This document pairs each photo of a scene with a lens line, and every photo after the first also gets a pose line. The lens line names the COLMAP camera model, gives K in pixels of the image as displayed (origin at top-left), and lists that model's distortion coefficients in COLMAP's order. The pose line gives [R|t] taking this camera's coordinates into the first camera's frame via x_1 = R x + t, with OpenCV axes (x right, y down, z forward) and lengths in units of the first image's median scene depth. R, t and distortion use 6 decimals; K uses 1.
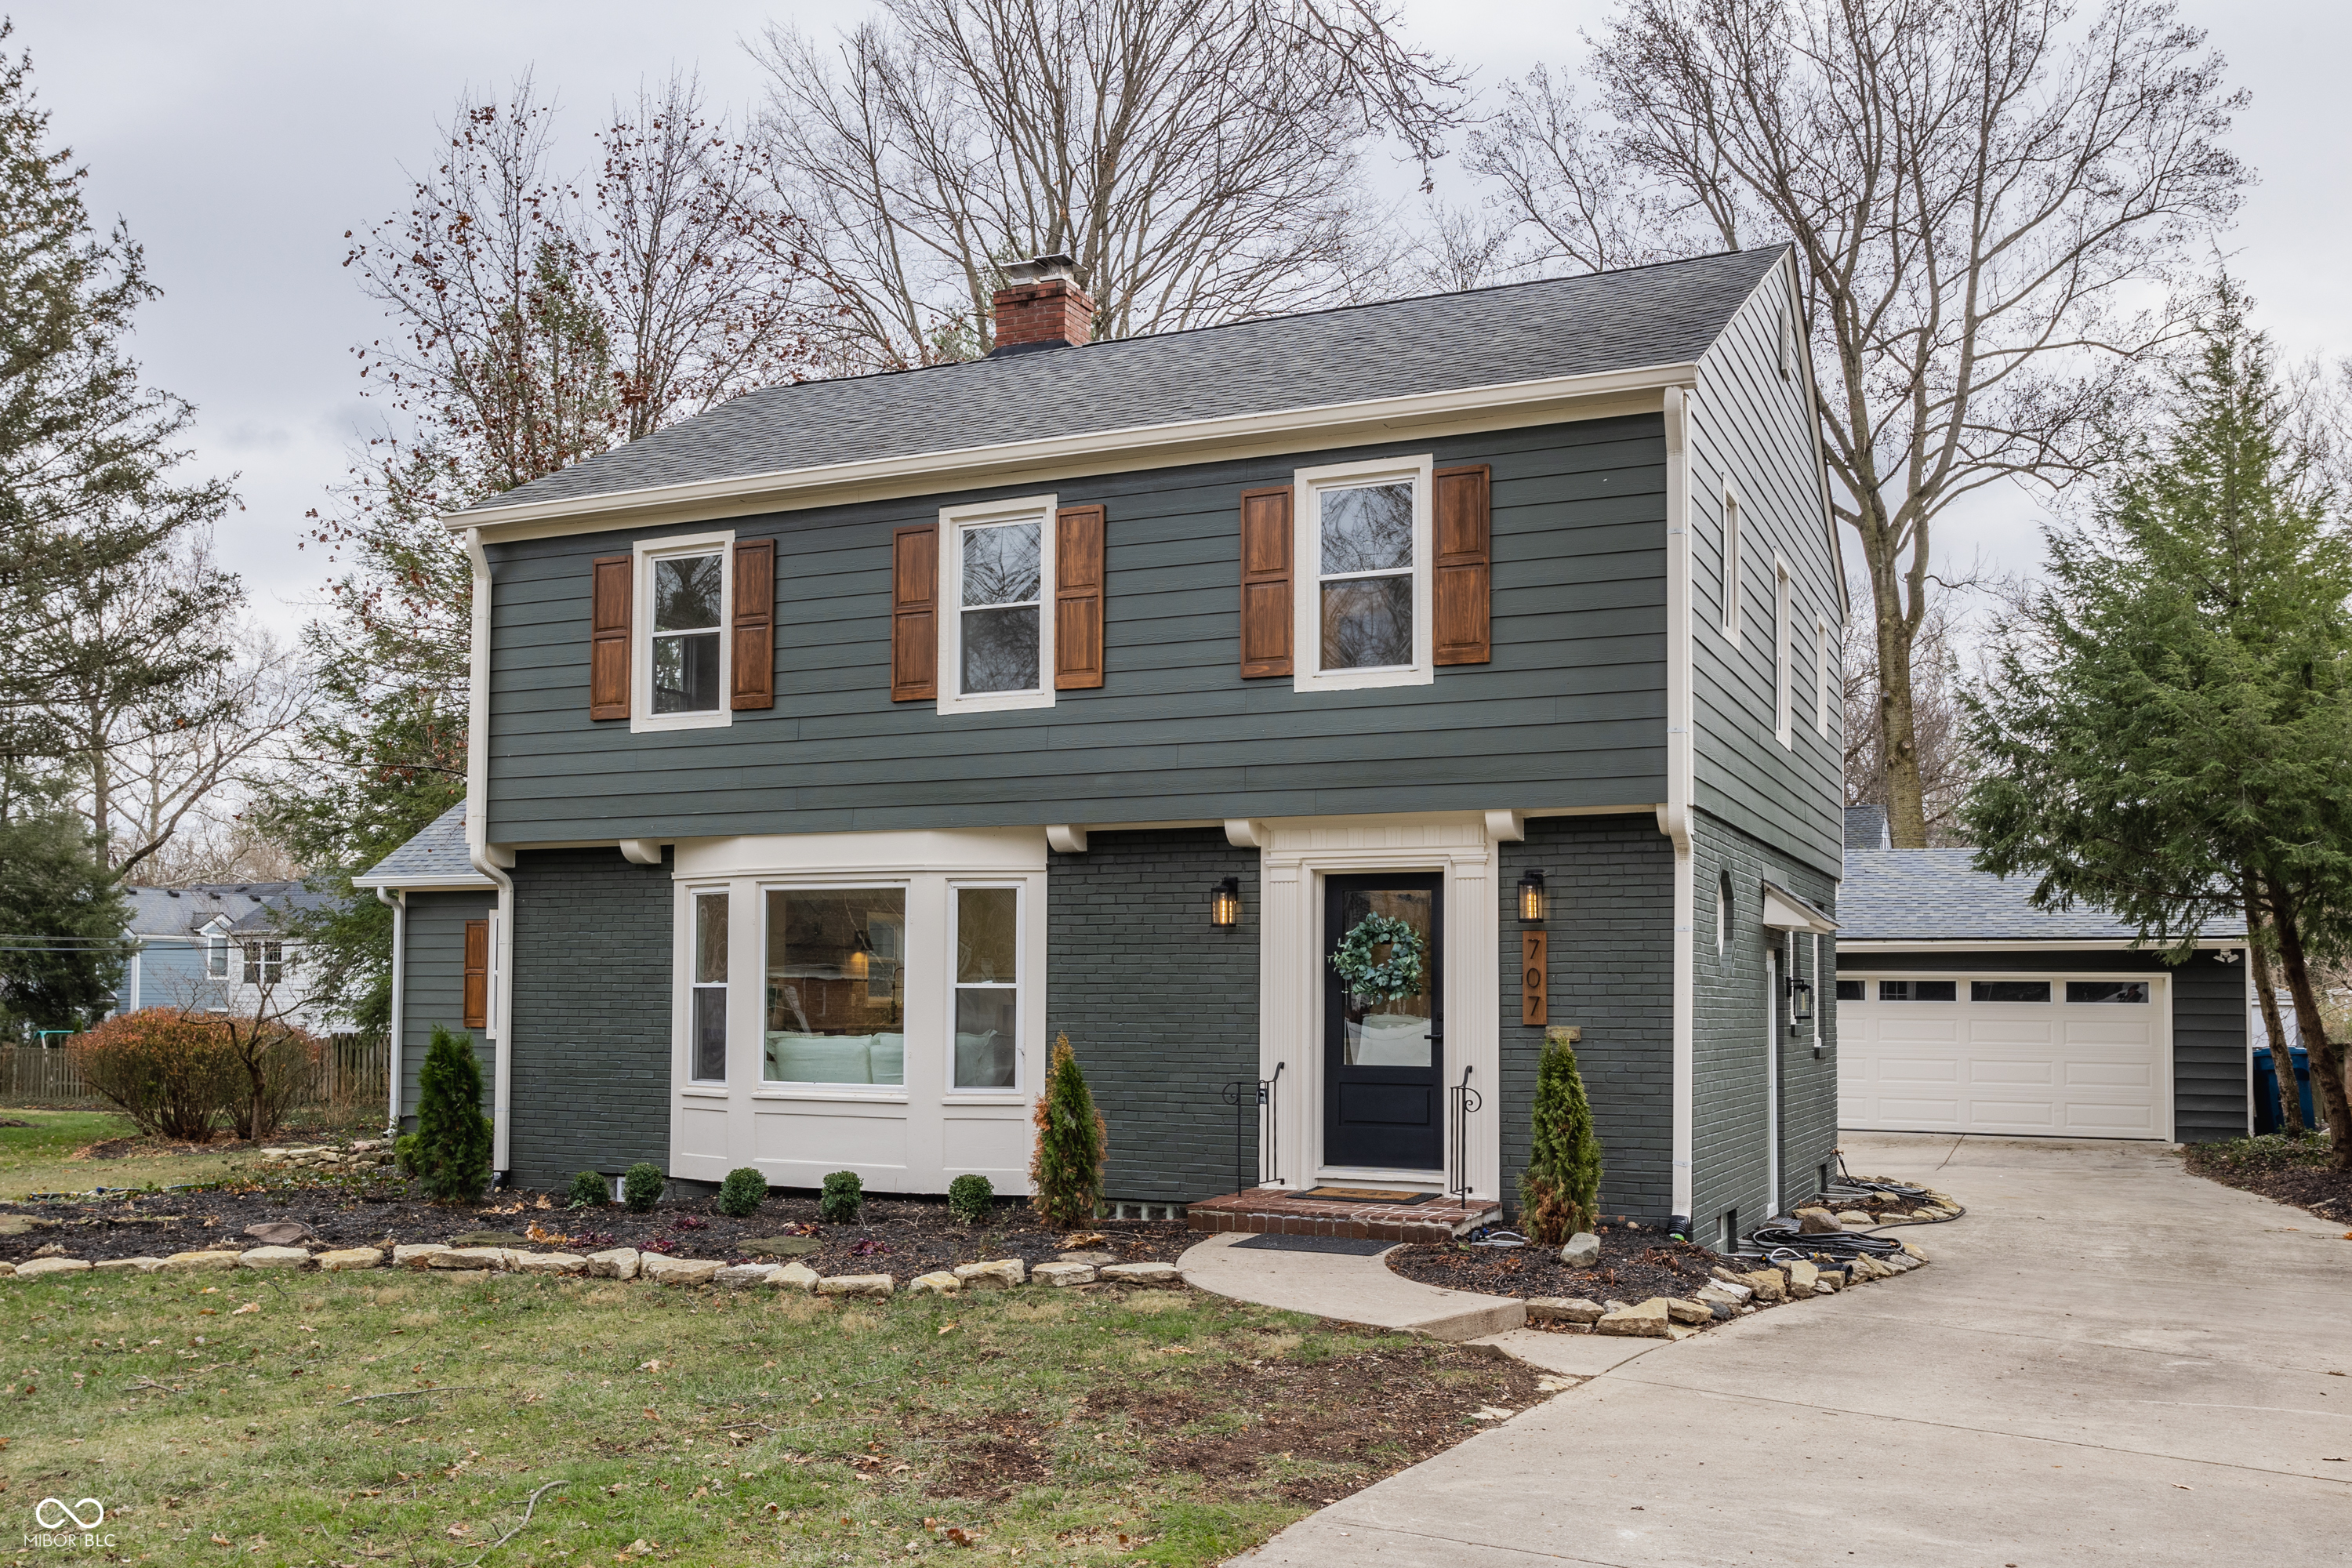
lens RADIAL K [[2077.4, 0, 1168.0], [0, 2077.4, 790.7], [0, 0, 1]] dist [-0.005618, -0.004921]
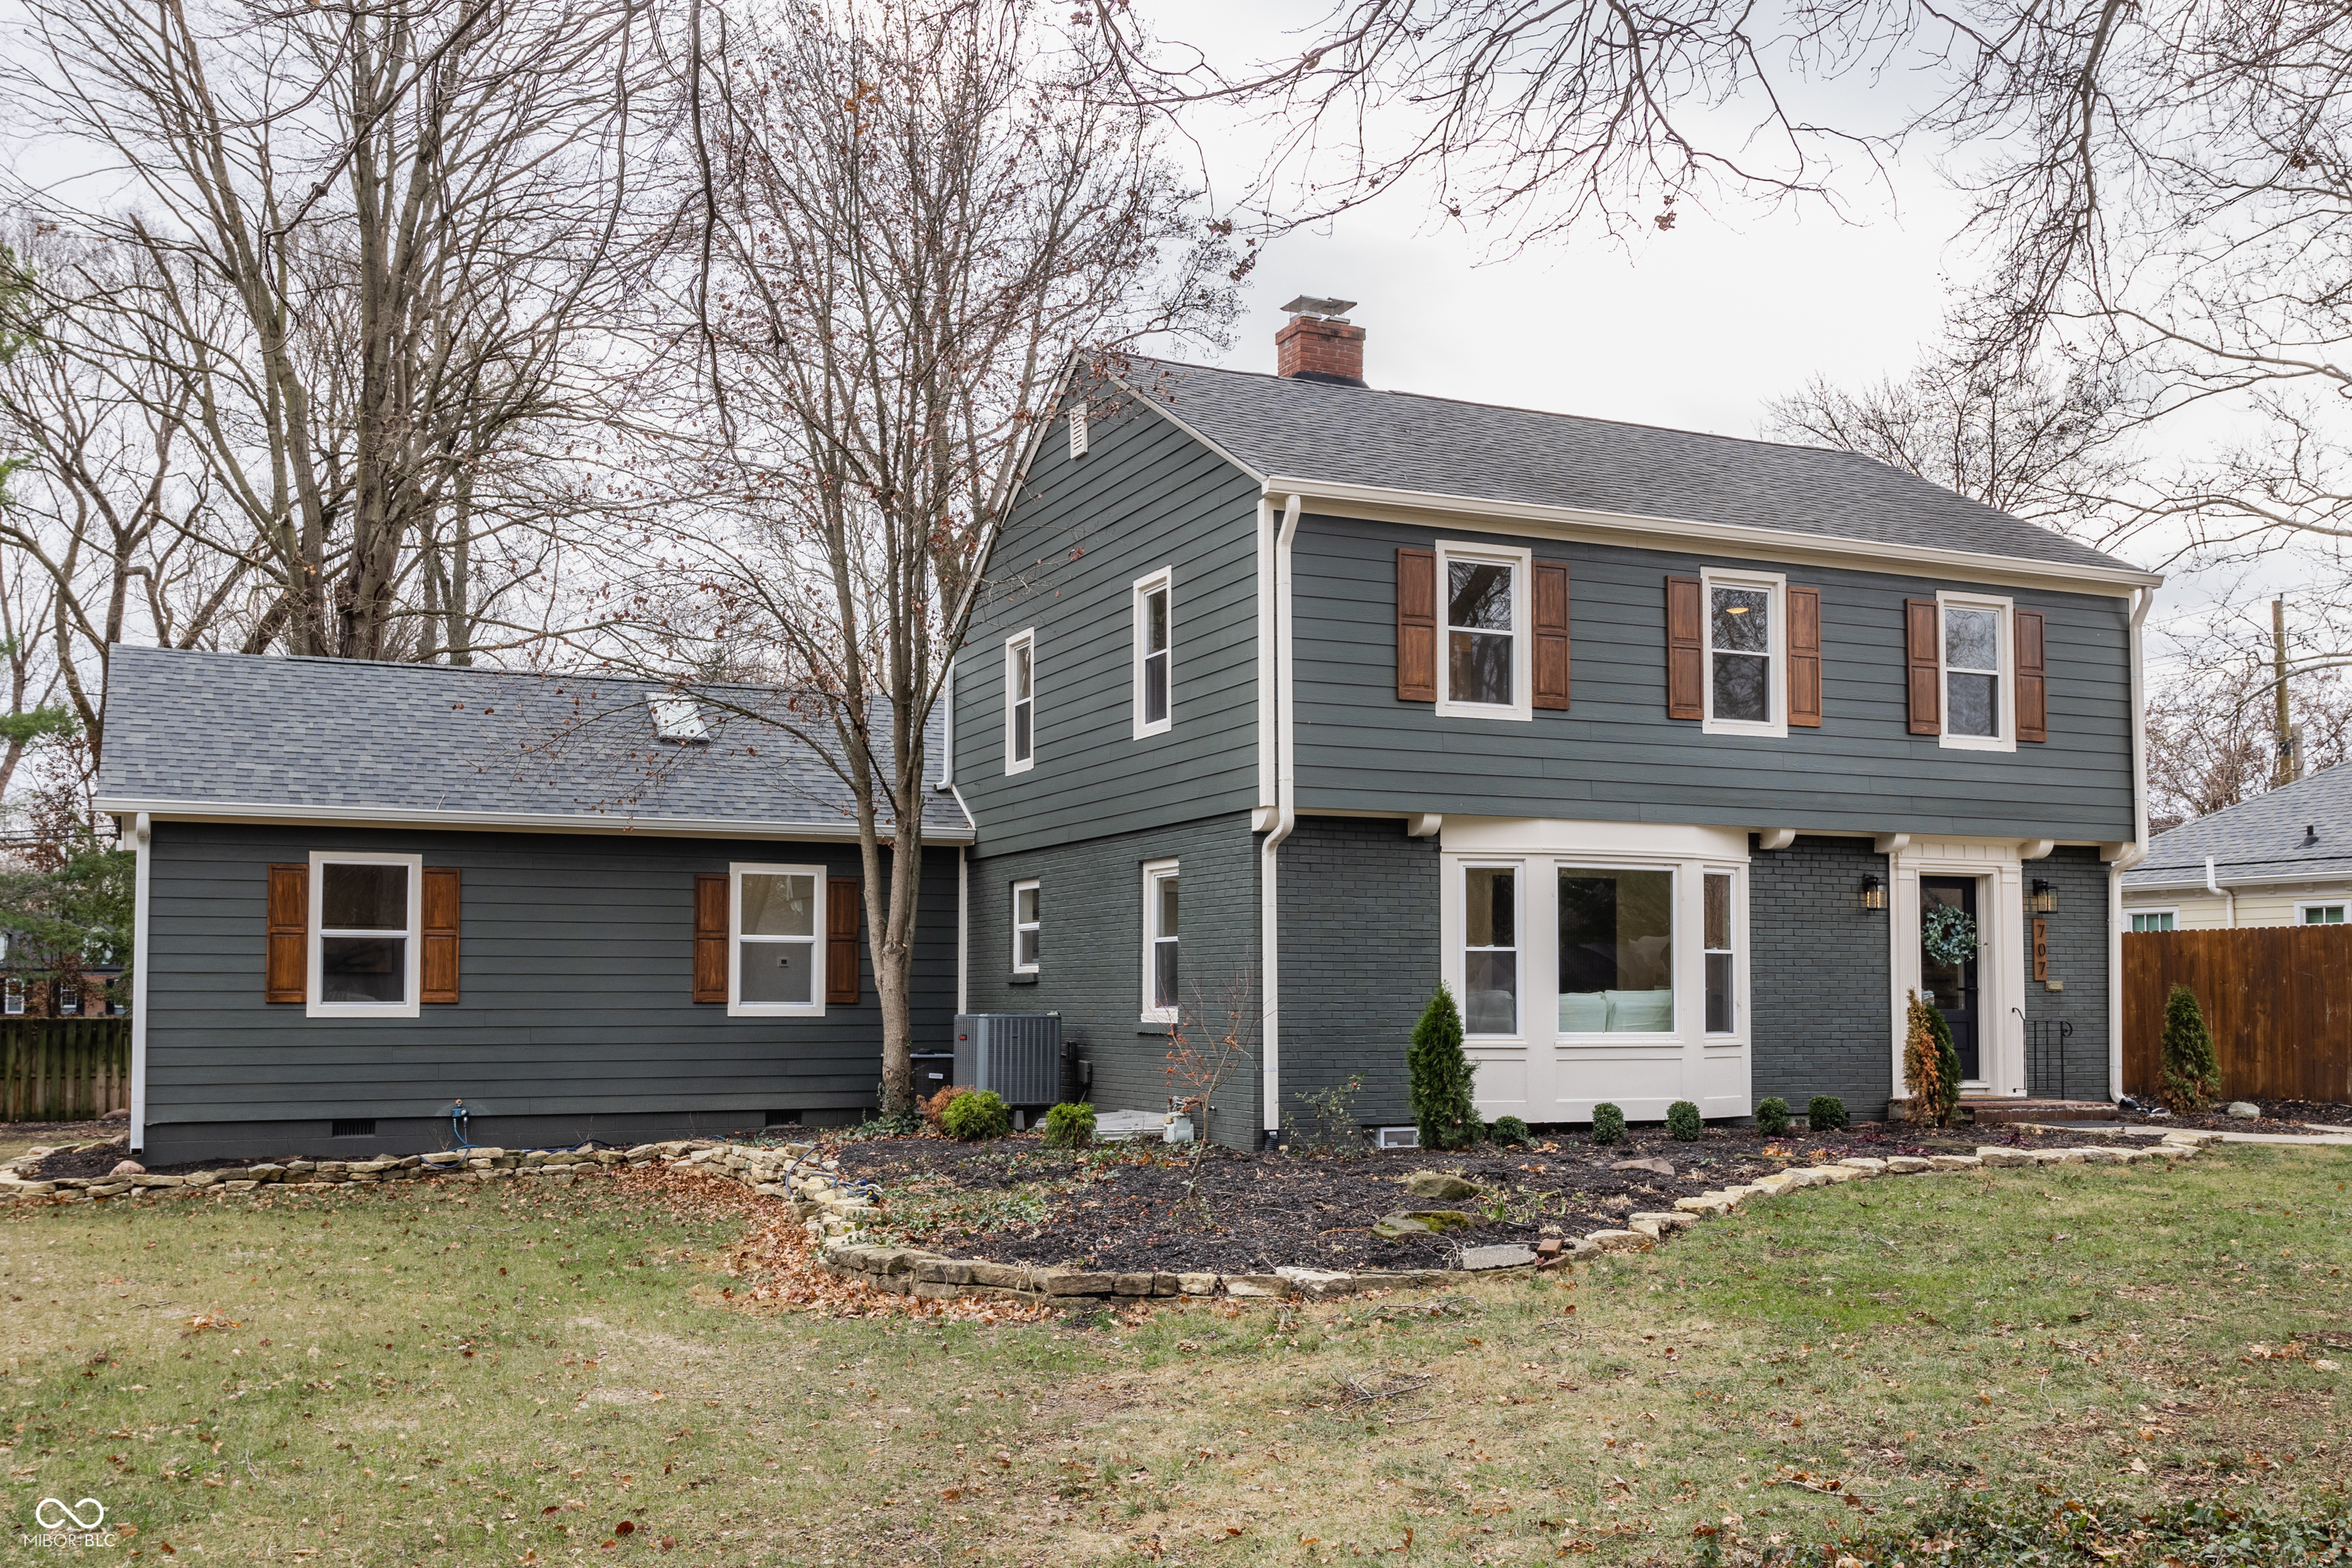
lens RADIAL K [[2077.4, 0, 1173.0], [0, 2077.4, 795.8], [0, 0, 1]] dist [-0.005618, -0.004921]
pose [[0.667701, 0.066717, 0.741434, -1.272109], [-0.071019, 0.997142, -0.025770, 0.056766], [-0.741034, -0.035449, 0.670531, 0.411551]]
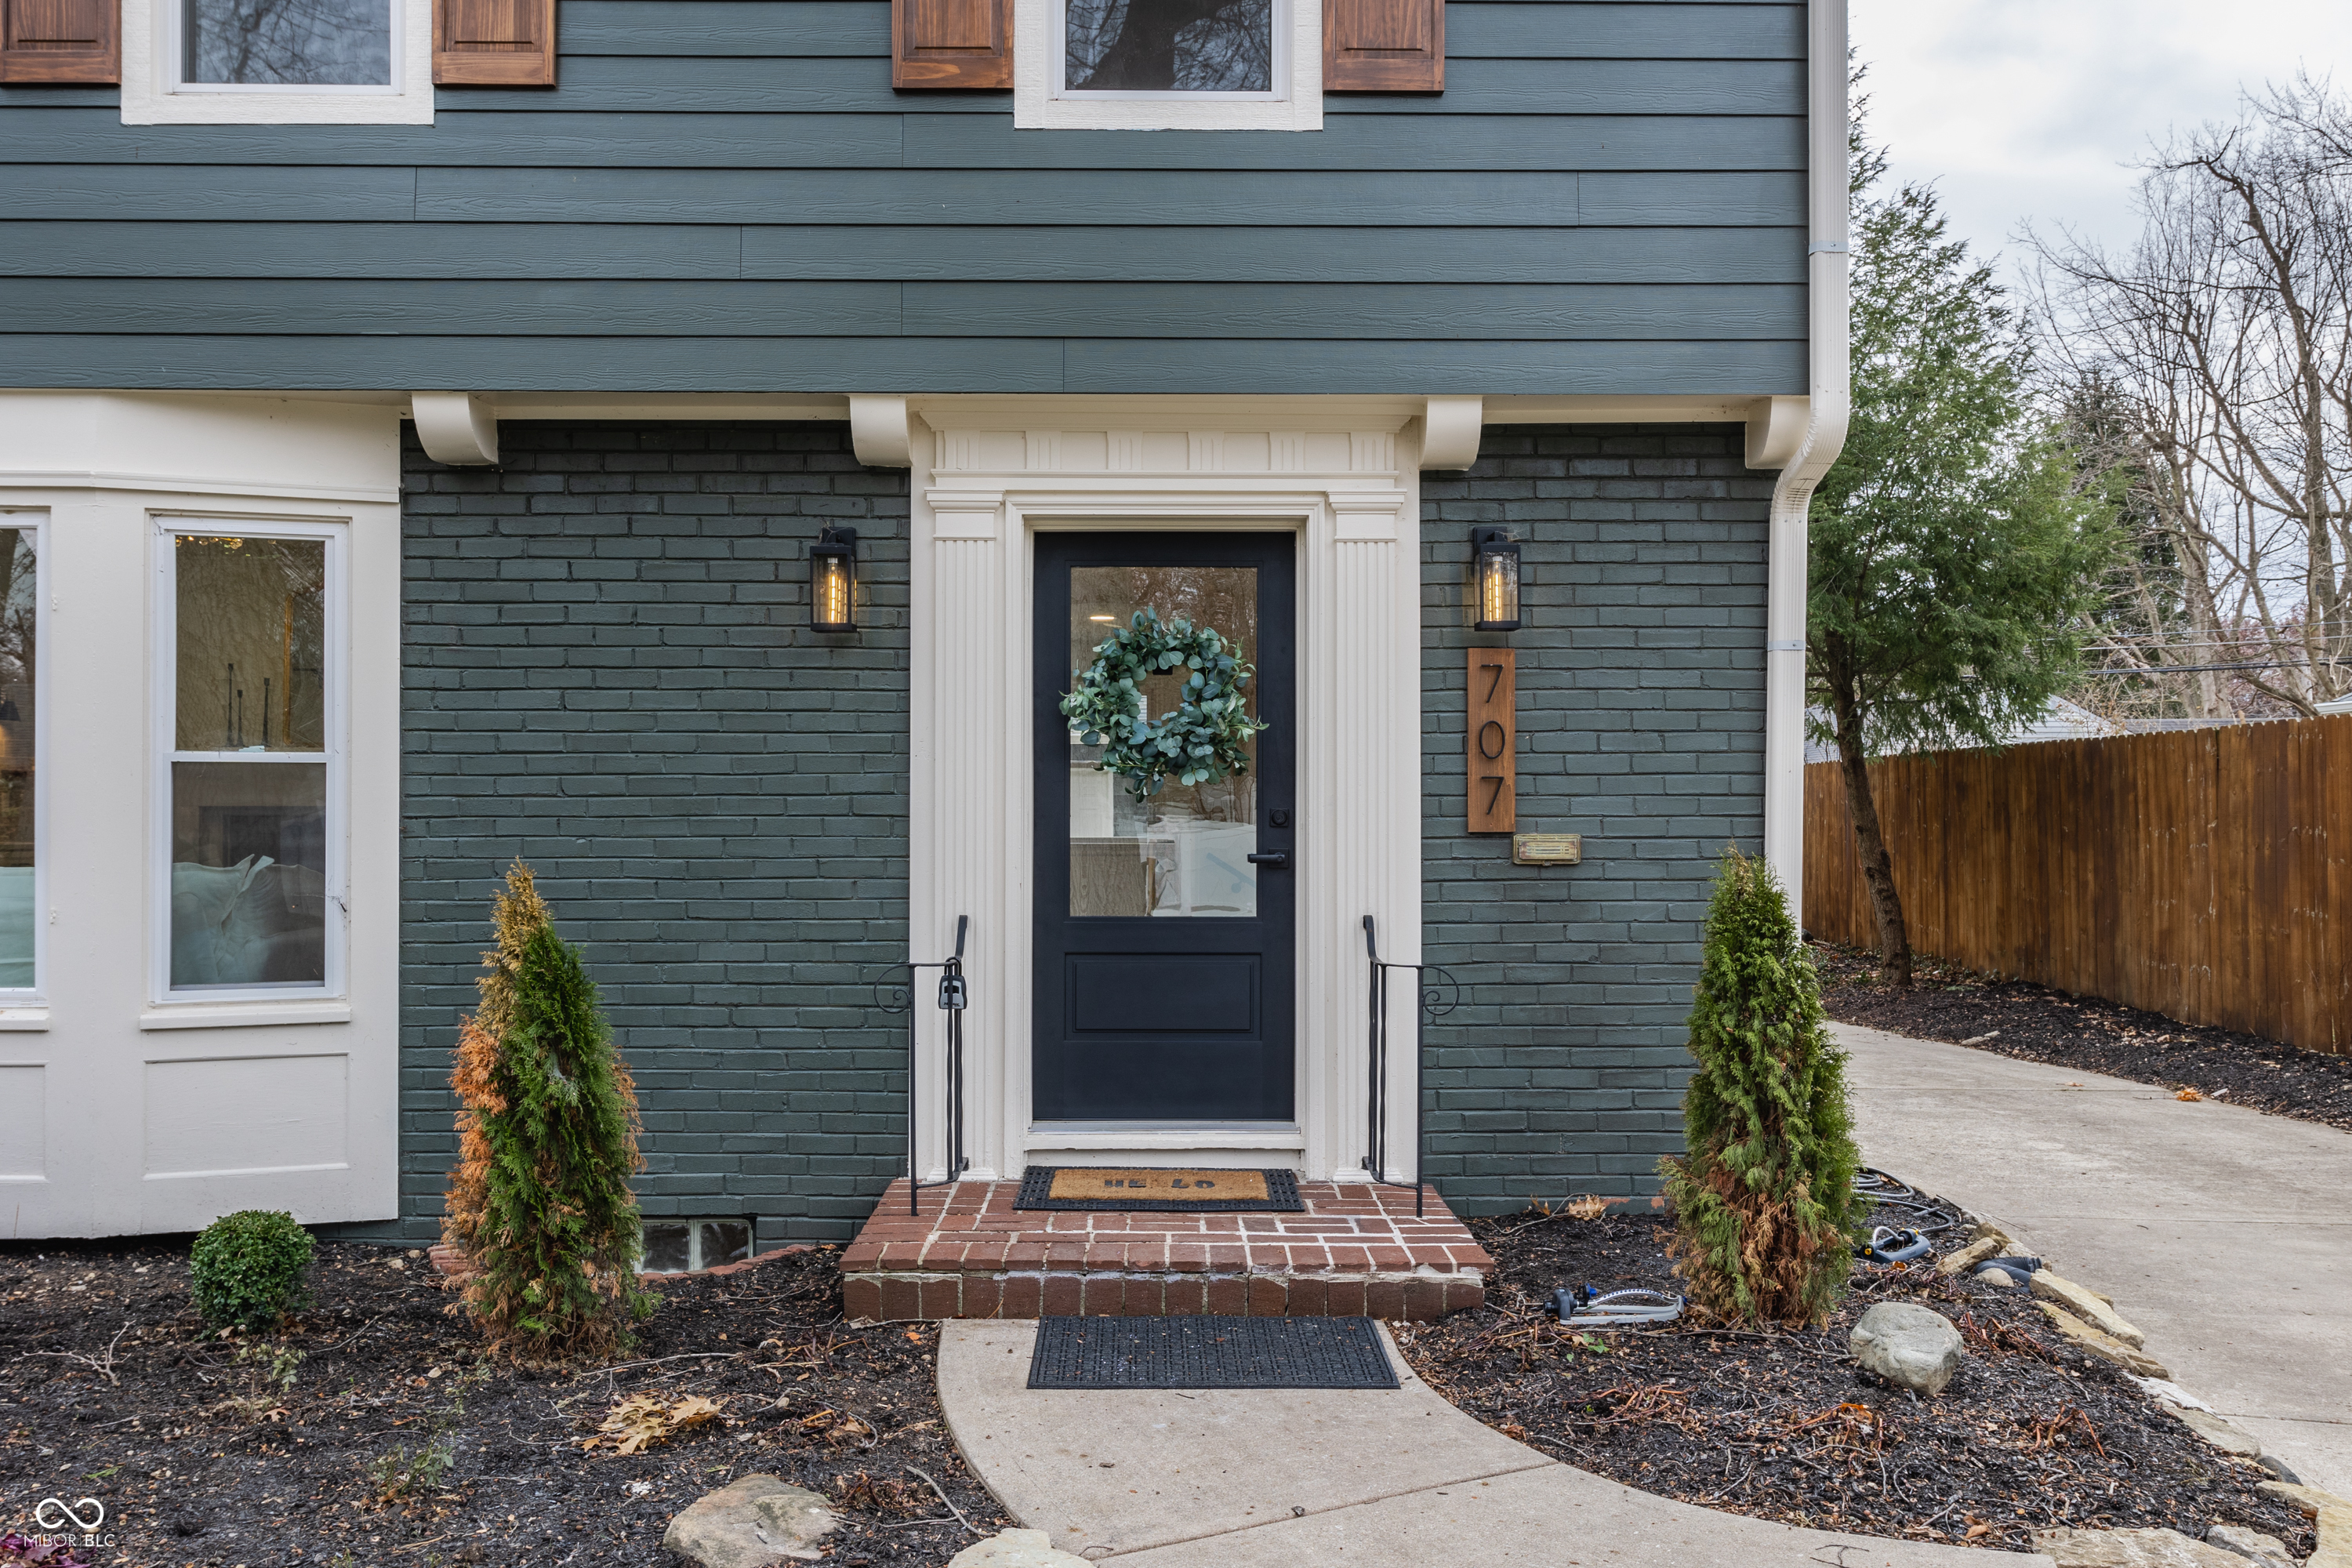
lens RADIAL K [[1969.9, 0, 1172.0], [0, 1969.9, 775.3], [0, 0, 1]] dist [-0.003240, 0.004312]
pose [[0.903683, 0.002785, 0.428194, -0.091014], [-0.037729, 0.996607, 0.073144, 0.060521], [-0.426537, -0.082255, 0.900722, 0.545756]]
